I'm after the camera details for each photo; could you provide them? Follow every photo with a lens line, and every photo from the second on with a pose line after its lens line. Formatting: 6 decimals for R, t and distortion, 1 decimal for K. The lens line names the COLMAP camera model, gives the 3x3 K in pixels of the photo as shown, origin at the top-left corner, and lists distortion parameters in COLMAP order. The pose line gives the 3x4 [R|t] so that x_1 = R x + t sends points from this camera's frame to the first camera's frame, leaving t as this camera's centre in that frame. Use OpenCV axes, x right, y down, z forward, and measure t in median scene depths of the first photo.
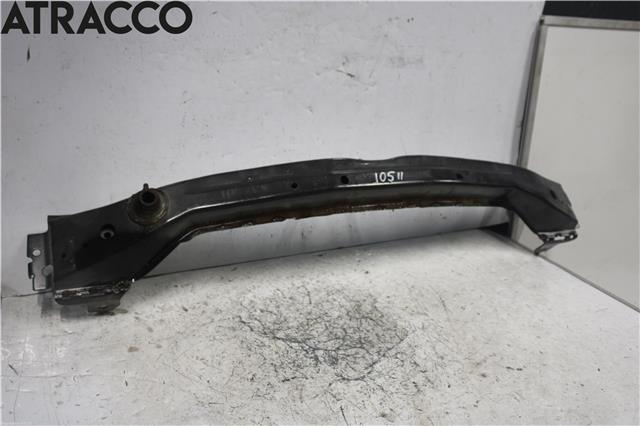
lens RADIAL K [[596.0, 0, 320.7], [0, 596.0, 213.2], [0, 0, 1]] dist [-0.070230, 0.000000]
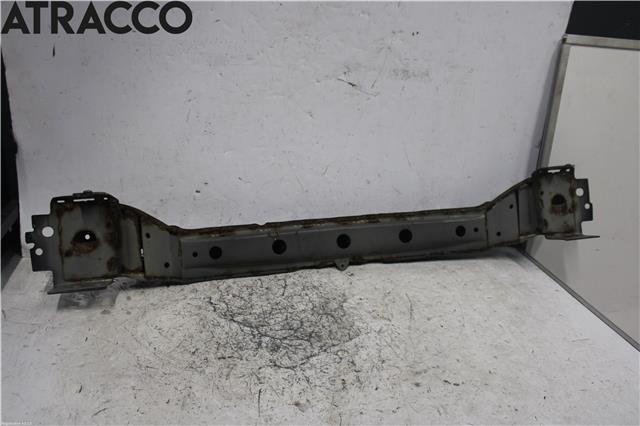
lens RADIAL K [[561.1, 0, 319.2], [0, 561.1, 216.6], [0, 0, 1]] dist [-0.072487, 0.002902]
pose [[0.972110, 0.091657, -0.215872, 0.272692], [-0.096455, 0.995268, -0.011775, 0.019579], [0.213772, 0.032269, 0.976351, 0.040041]]
